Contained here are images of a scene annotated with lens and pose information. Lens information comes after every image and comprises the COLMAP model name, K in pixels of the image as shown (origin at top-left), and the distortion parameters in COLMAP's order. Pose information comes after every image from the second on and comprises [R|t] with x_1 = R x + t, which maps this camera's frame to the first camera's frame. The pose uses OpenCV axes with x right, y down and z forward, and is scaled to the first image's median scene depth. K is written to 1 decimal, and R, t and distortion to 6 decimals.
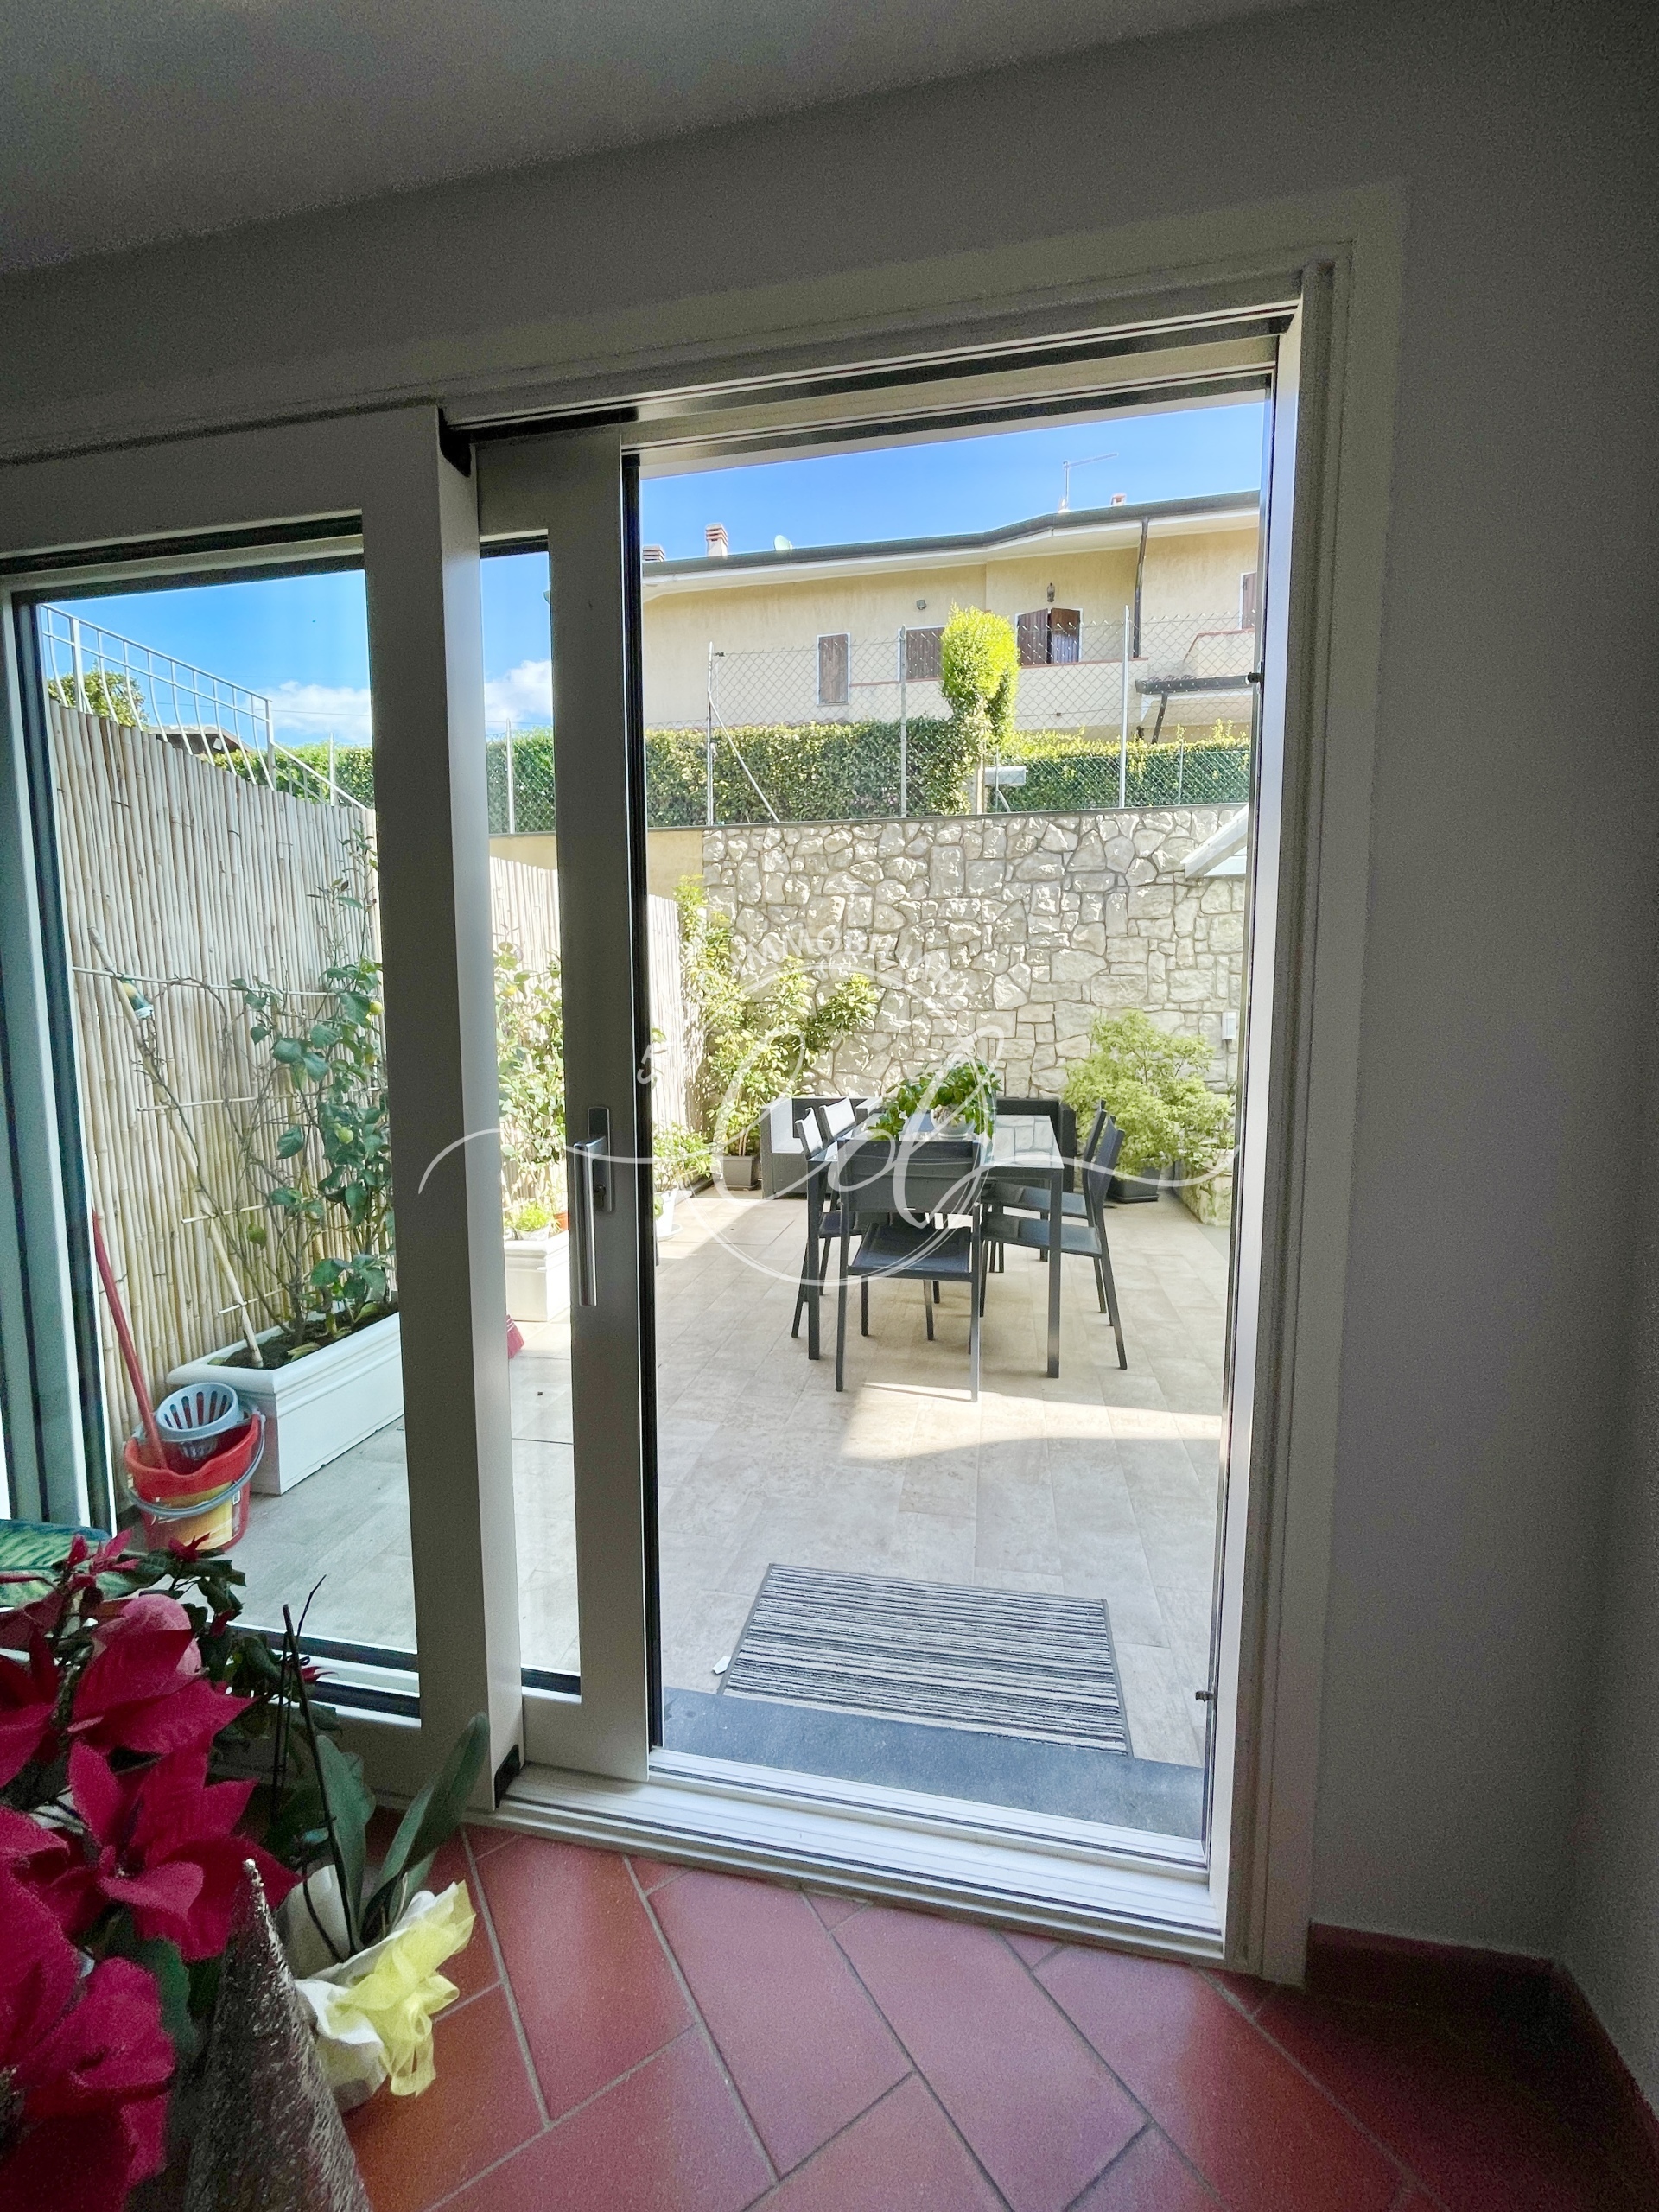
lens RADIAL K [[892.9, 0, 829.2], [0, 892.9, 1100.6], [0, 0, 1]] dist [-0.002022, 0.000598]
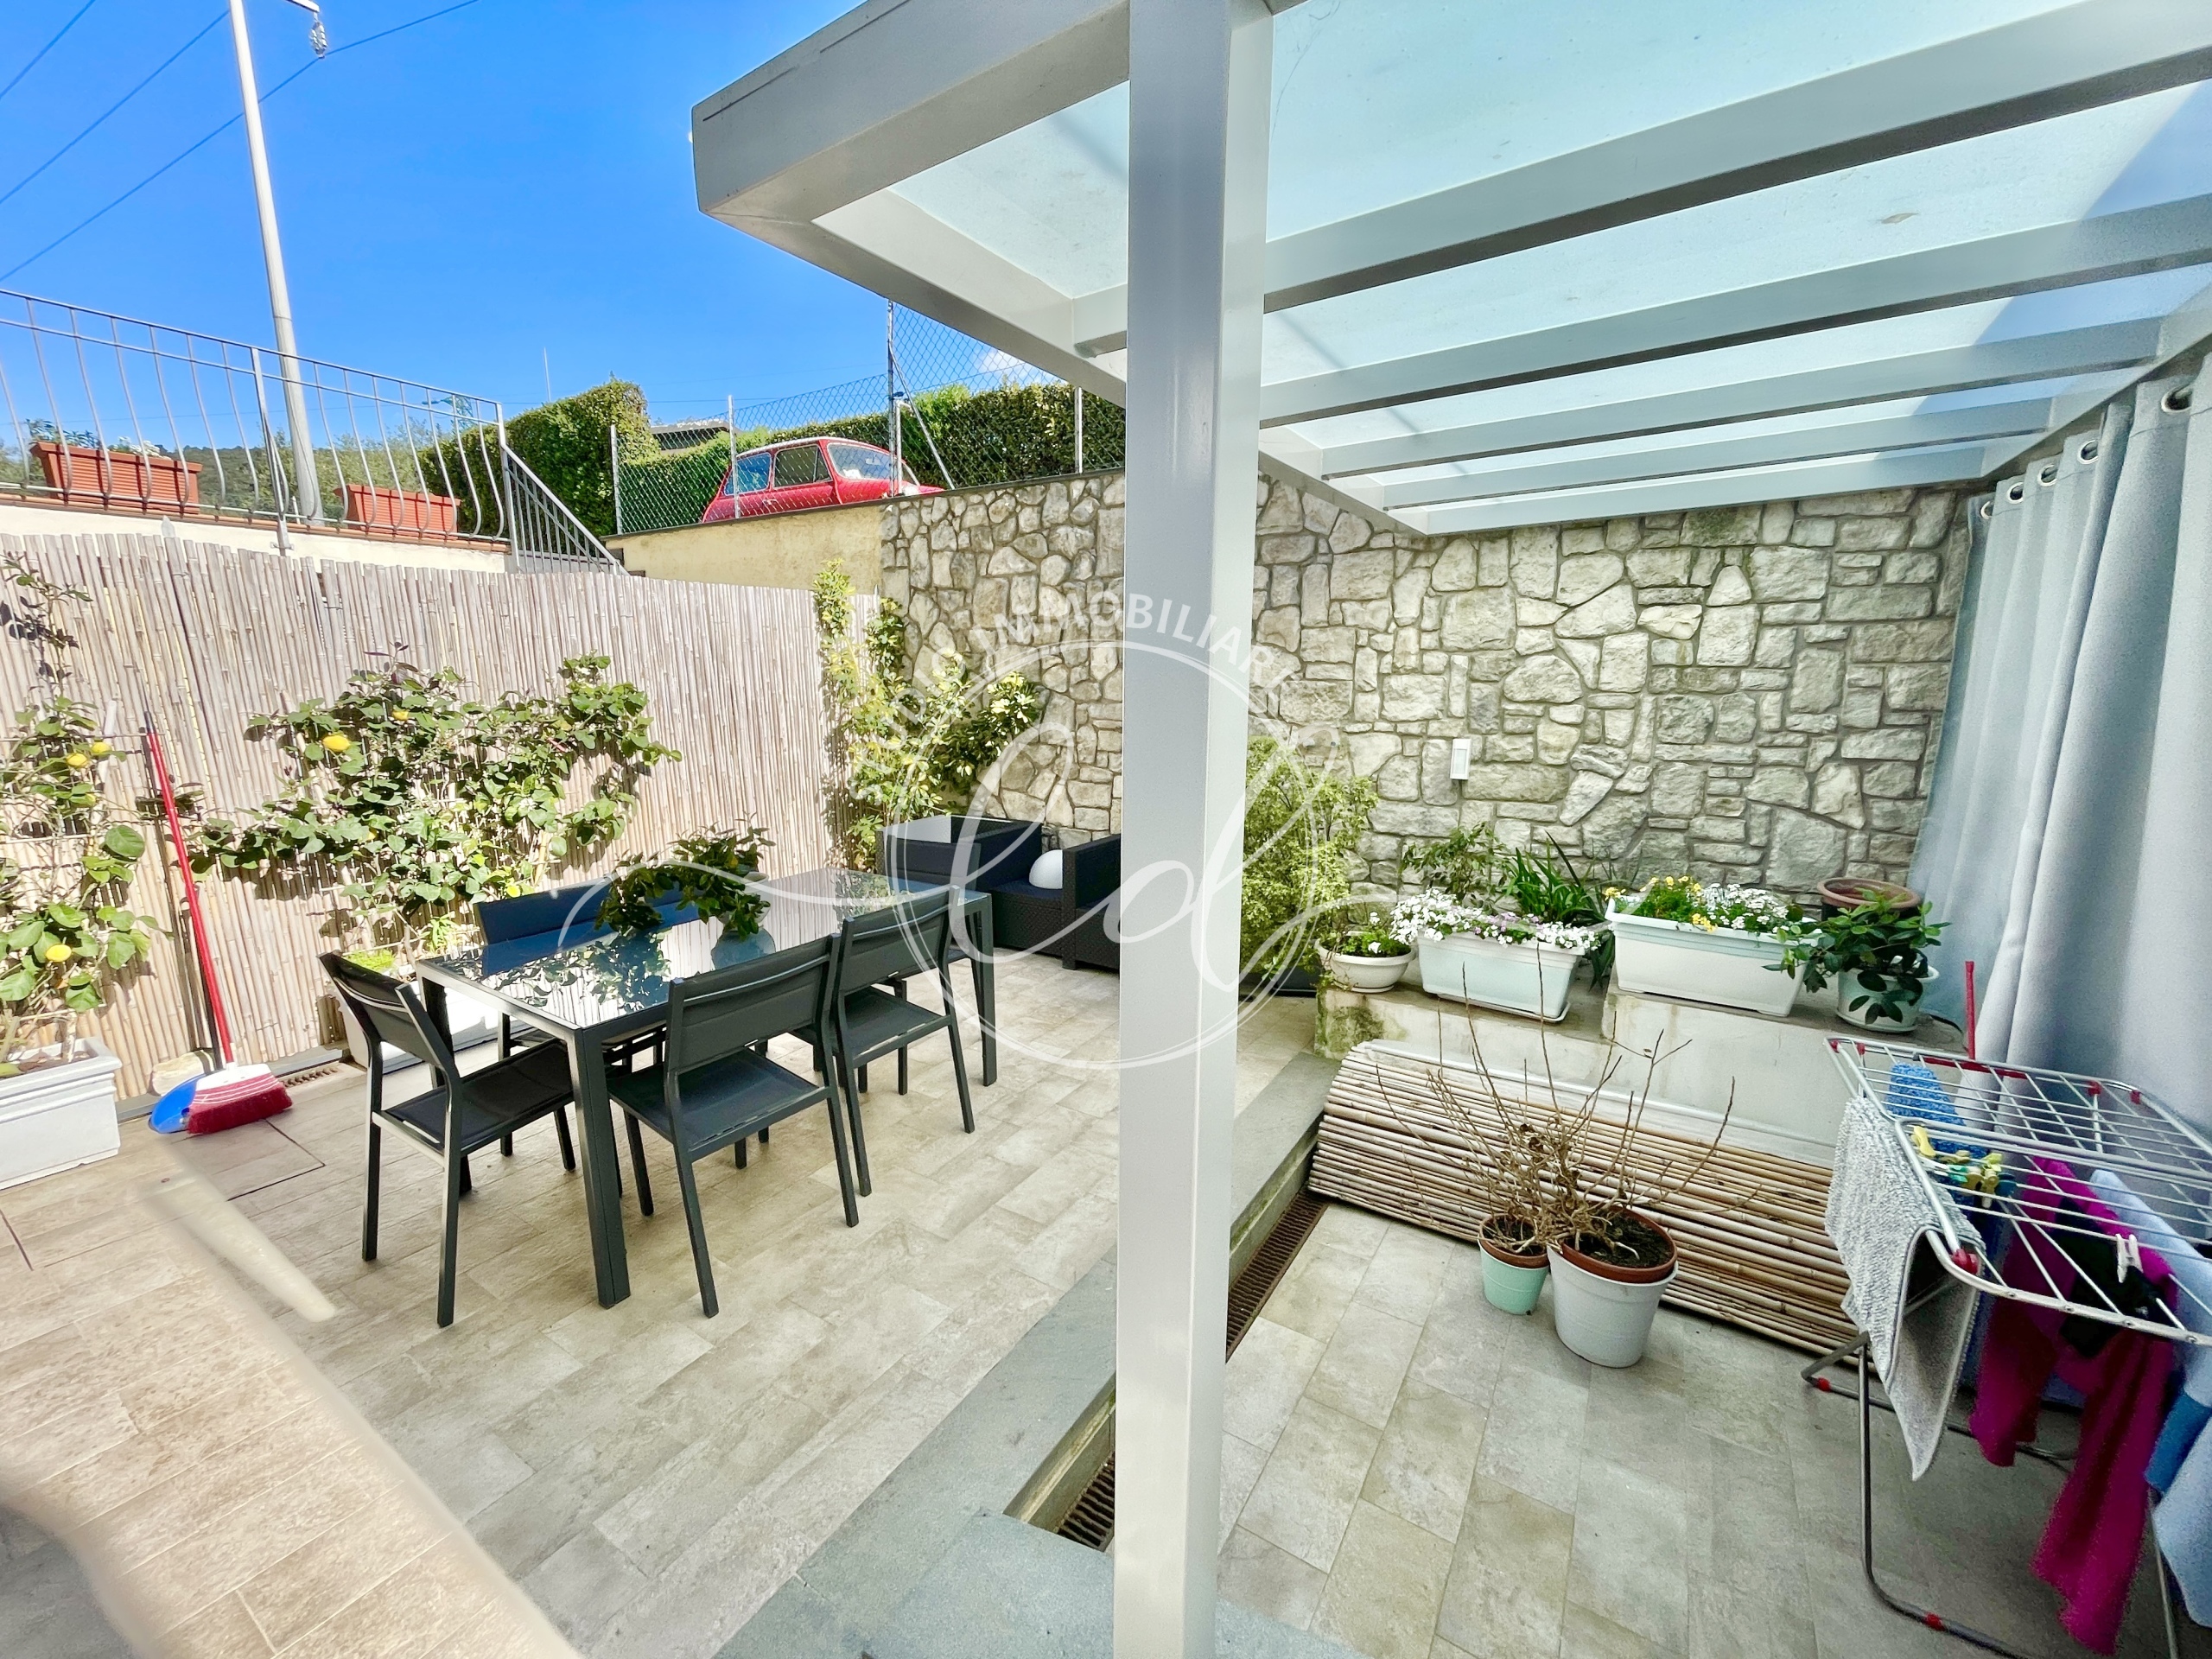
lens RADIAL K [[892.9, 0, 1094.9], [0, 892.9, 831.5], [0, 0, 1]] dist [-0.002022, 0.000598]
pose [[0.928369, 0.073631, -0.364294, 0.416742], [-0.043321, 0.994936, 0.090697, -0.074377], [0.369127, -0.068418, 0.926857, 0.251978]]
